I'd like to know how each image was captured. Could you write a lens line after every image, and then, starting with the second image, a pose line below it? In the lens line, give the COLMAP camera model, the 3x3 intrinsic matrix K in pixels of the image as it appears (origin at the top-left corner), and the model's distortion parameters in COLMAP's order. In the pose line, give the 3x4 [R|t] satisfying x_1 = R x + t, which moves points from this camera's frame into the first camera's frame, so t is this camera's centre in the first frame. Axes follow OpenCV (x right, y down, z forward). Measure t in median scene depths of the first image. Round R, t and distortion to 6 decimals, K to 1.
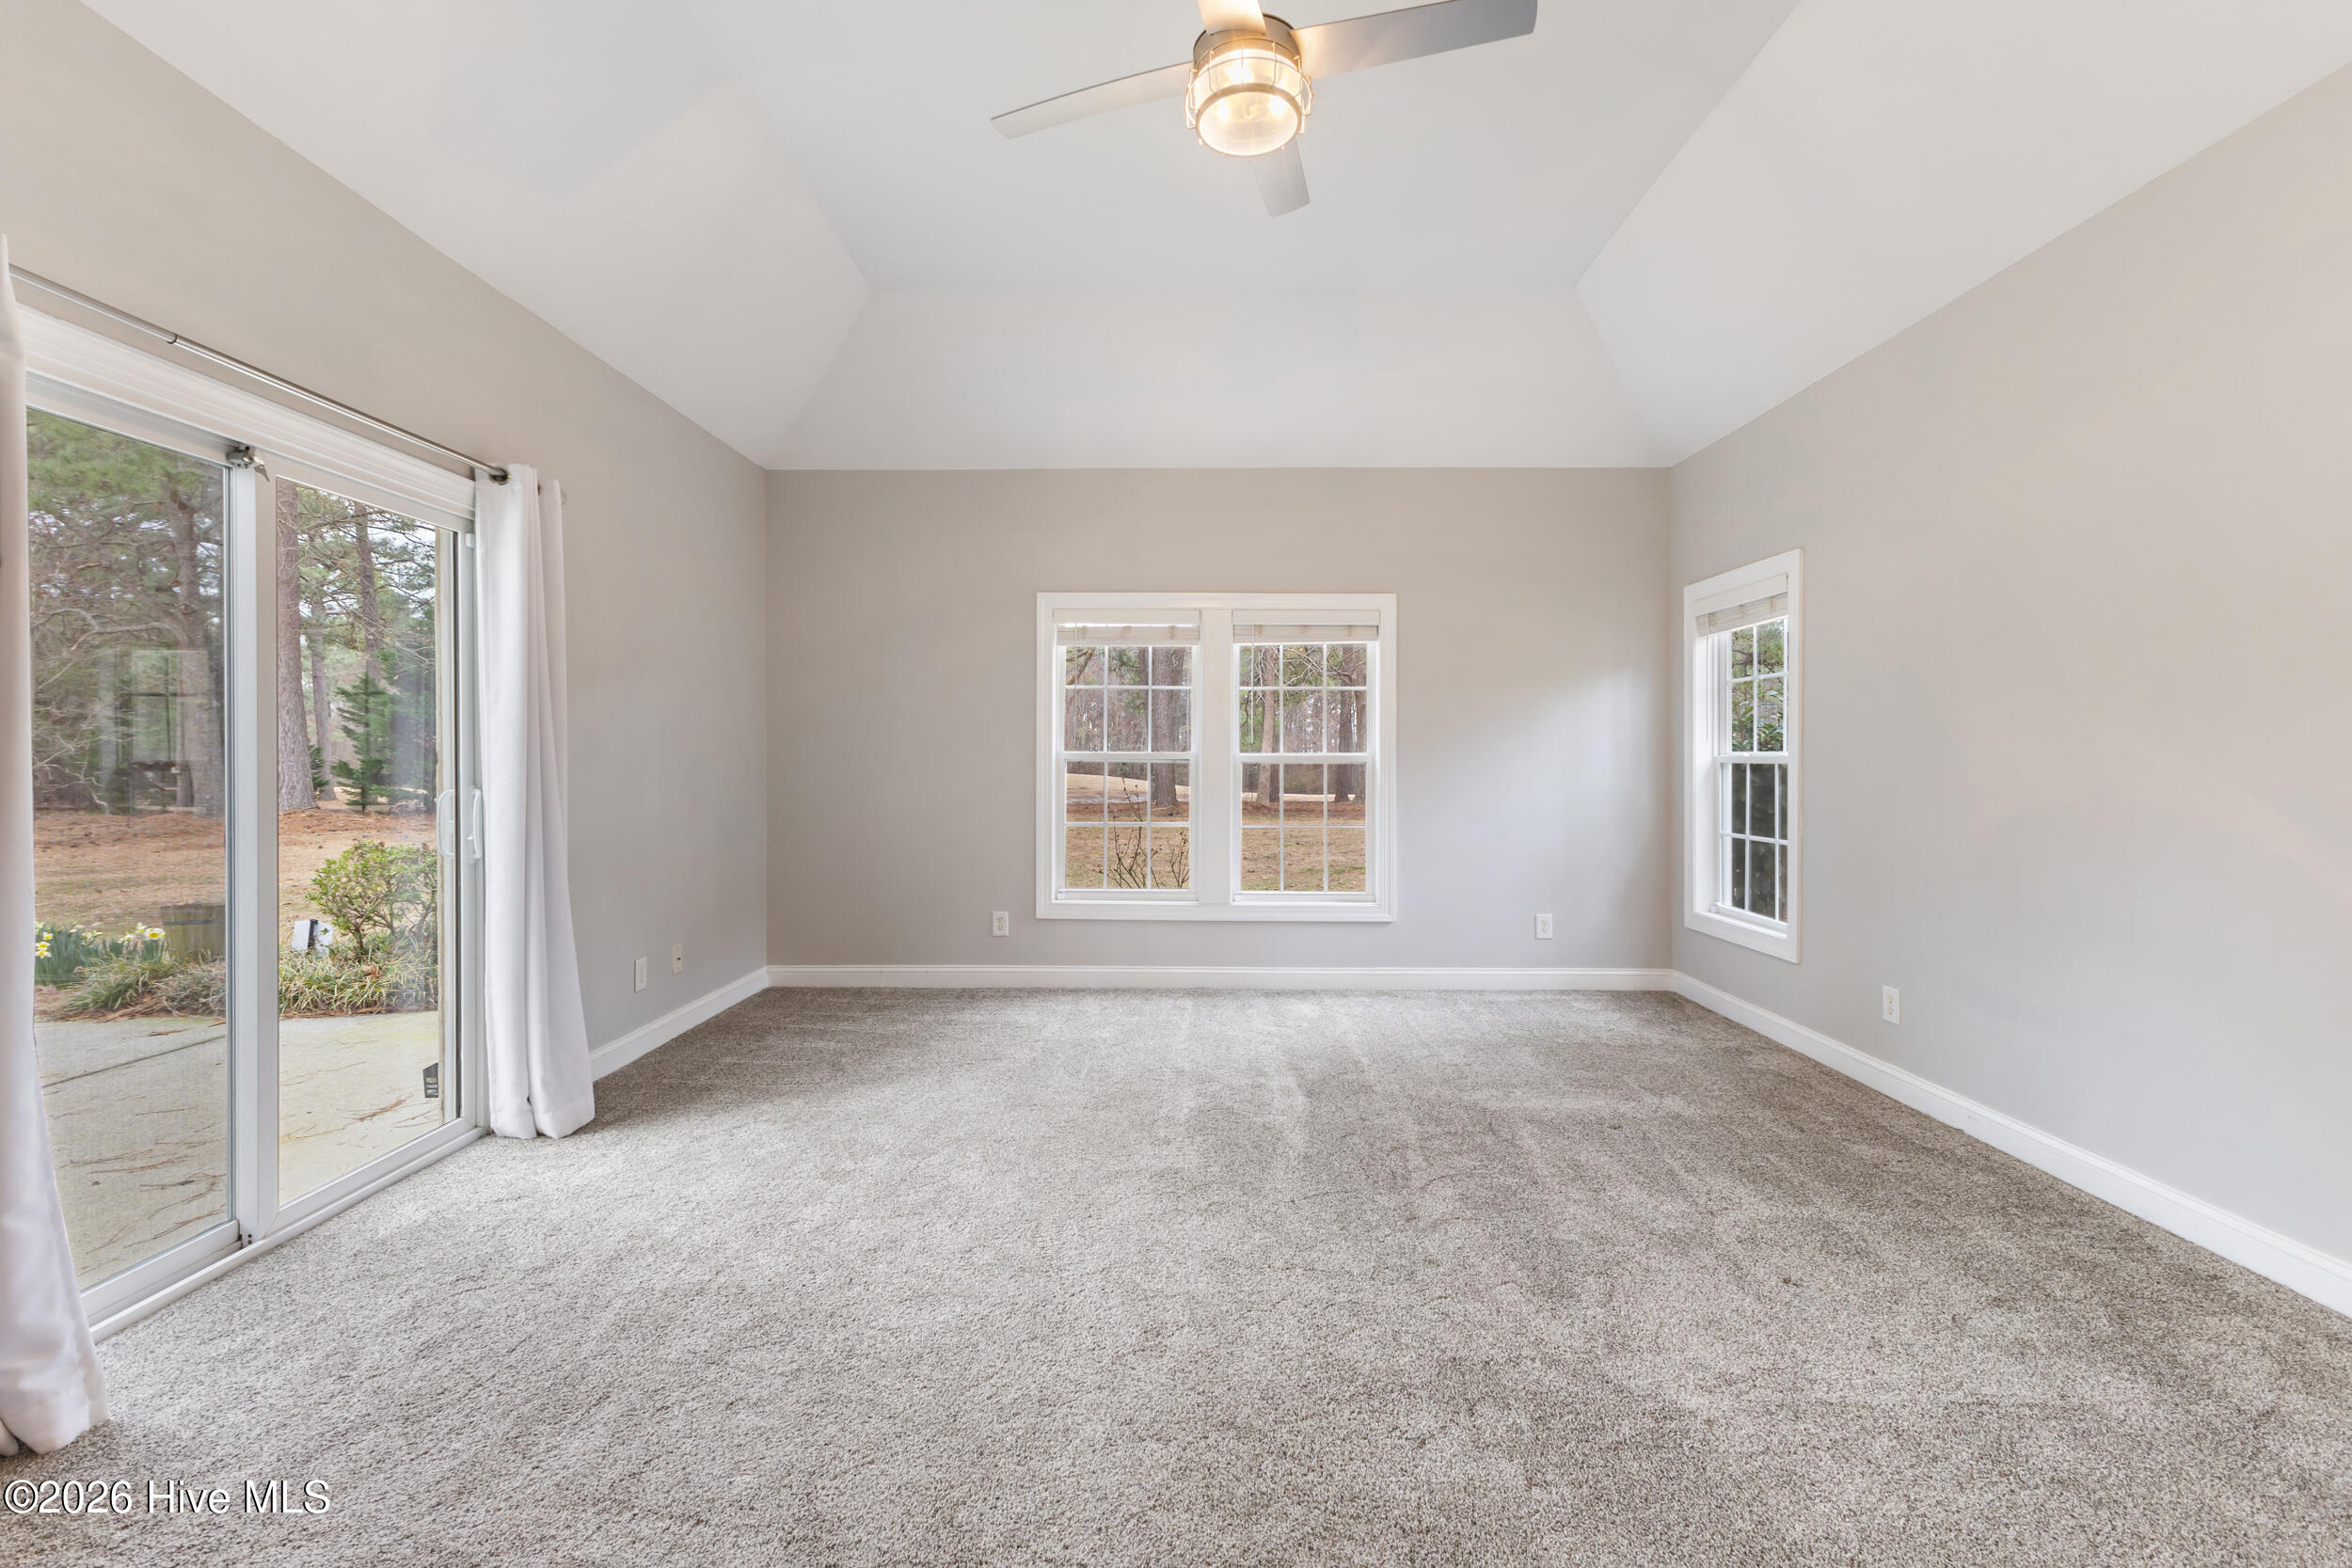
lens RADIAL K [[1013.1, 0, 1180.4], [0, 1013.1, 758.9], [0, 0, 1]] dist [0.008651, -0.000660]
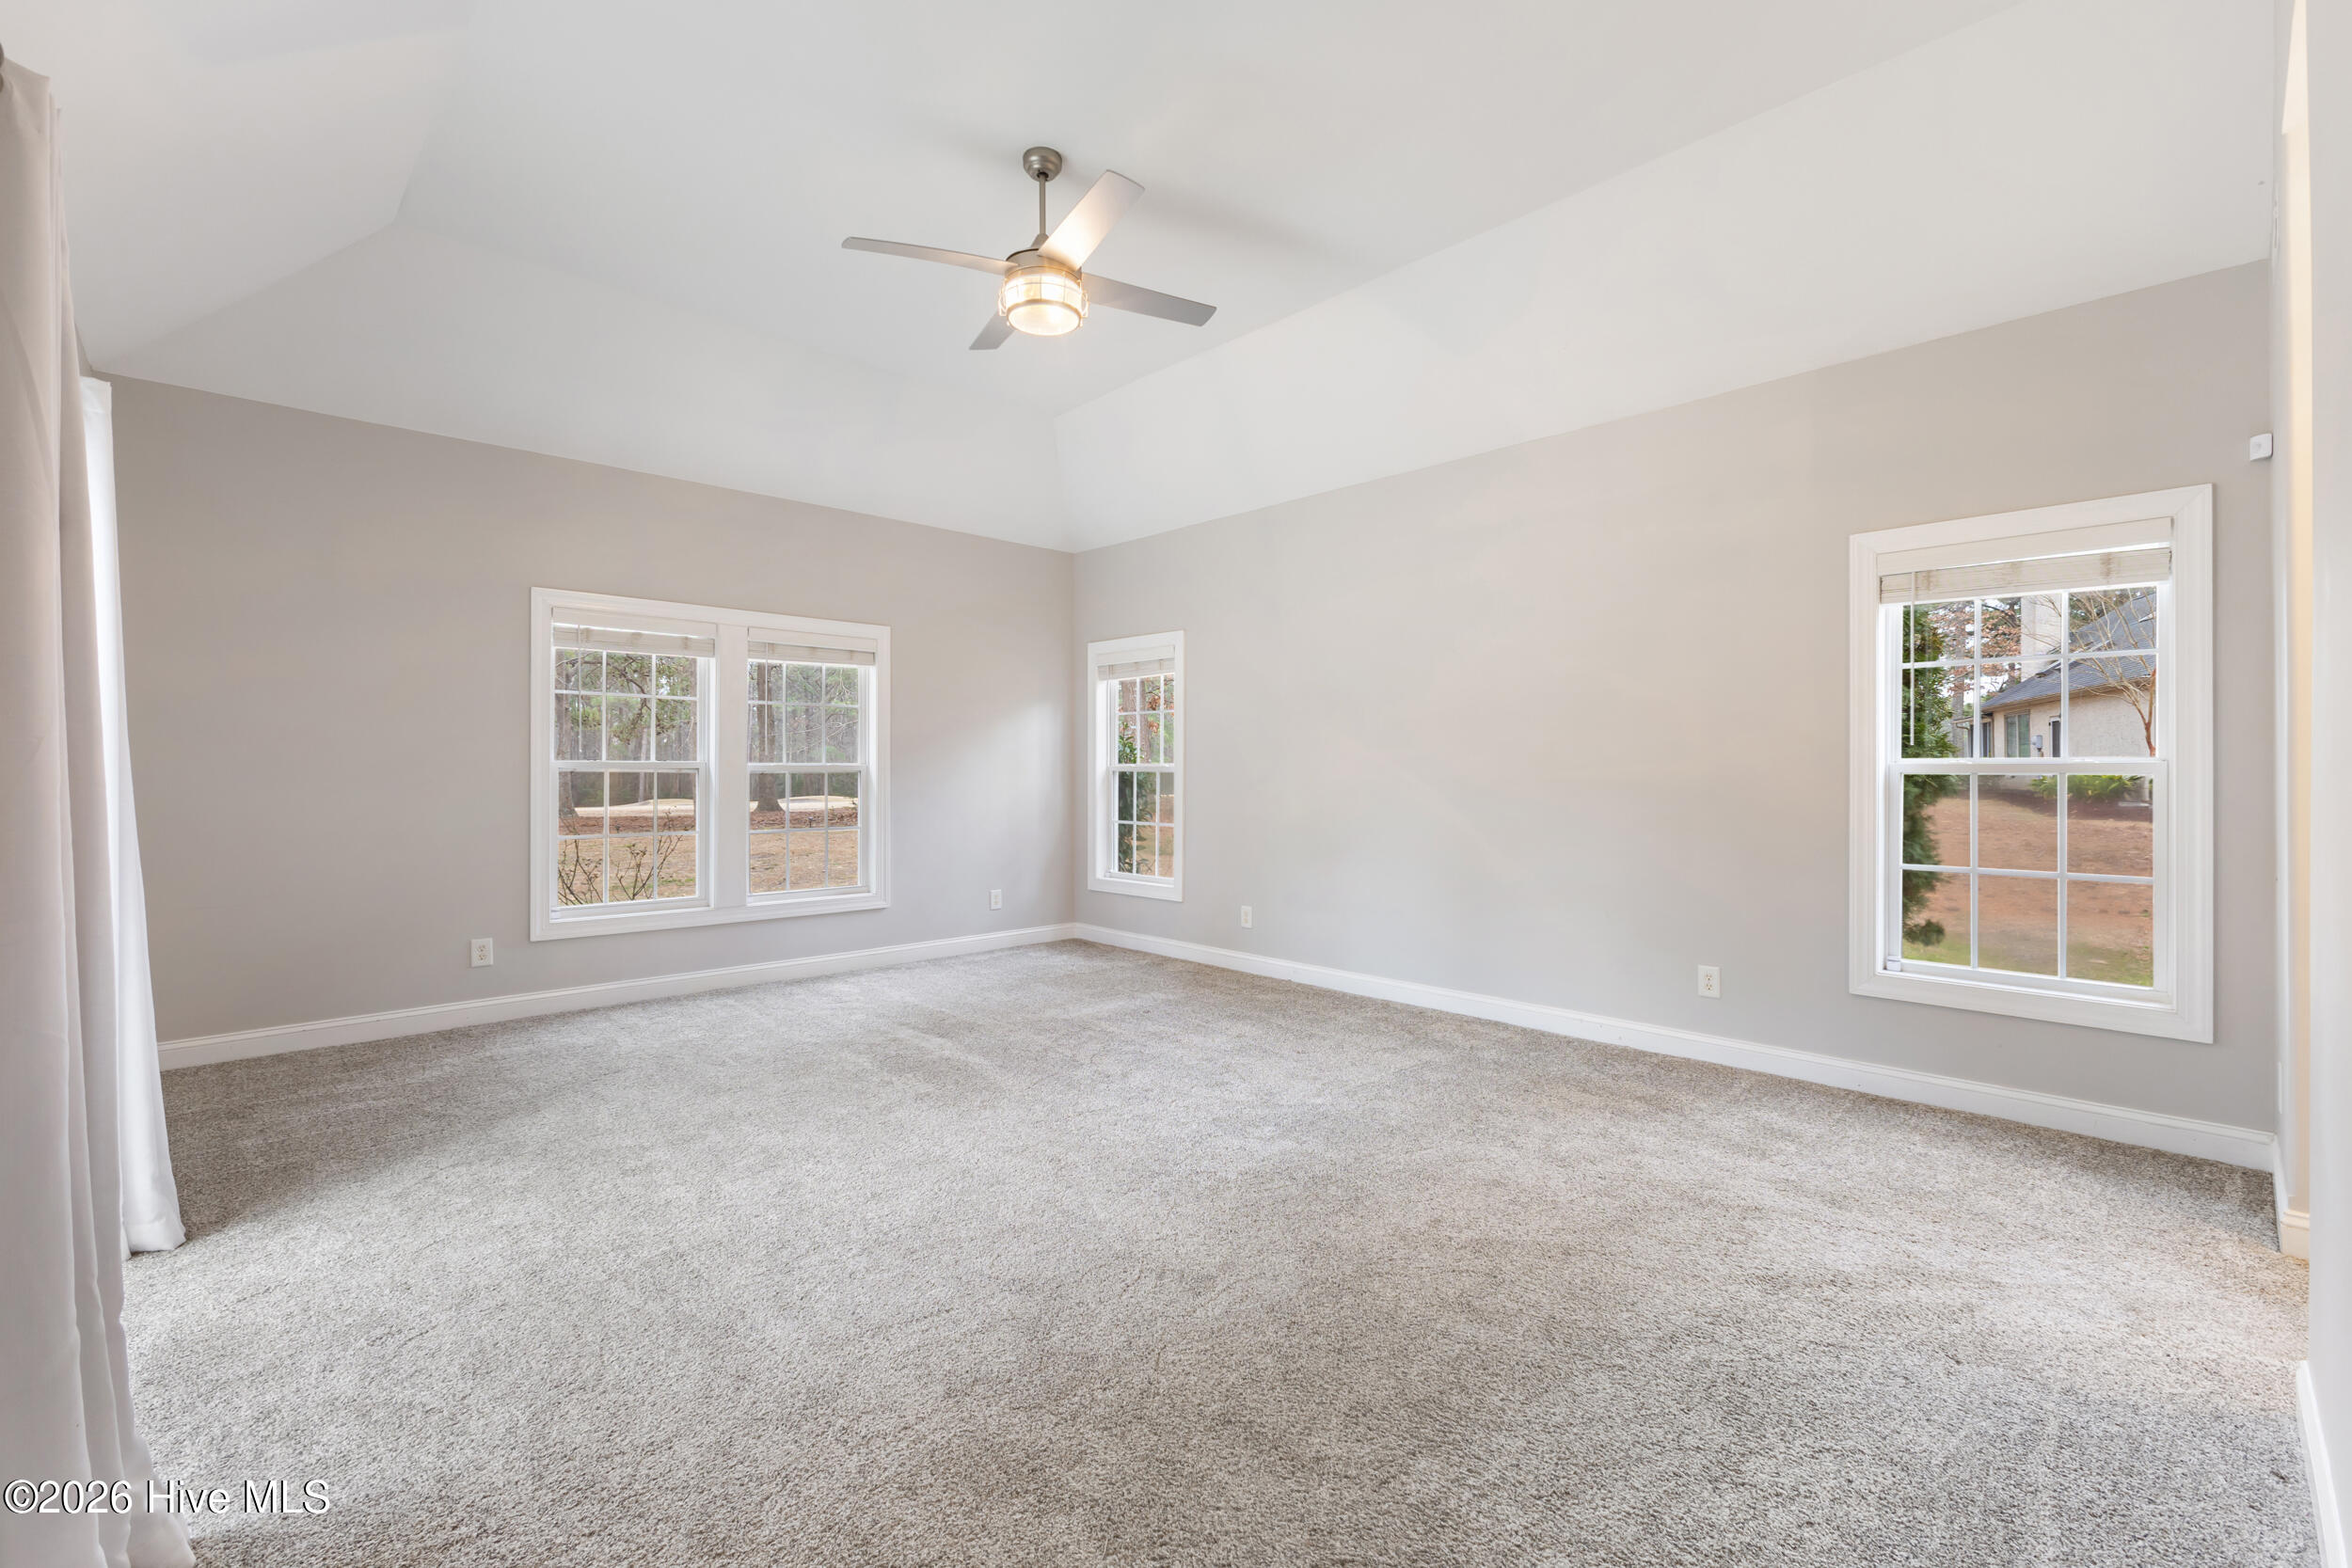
lens RADIAL K [[1013.1, 0, 1167.8], [0, 1013.1, 786.4], [0, 0, 1]] dist [0.008651, -0.000660]
pose [[0.720108, -0.013000, 0.693740, -0.439329], [-0.000171, 0.999821, 0.018913, -0.001540], [-0.693862, -0.013738, 0.719977, -0.076983]]
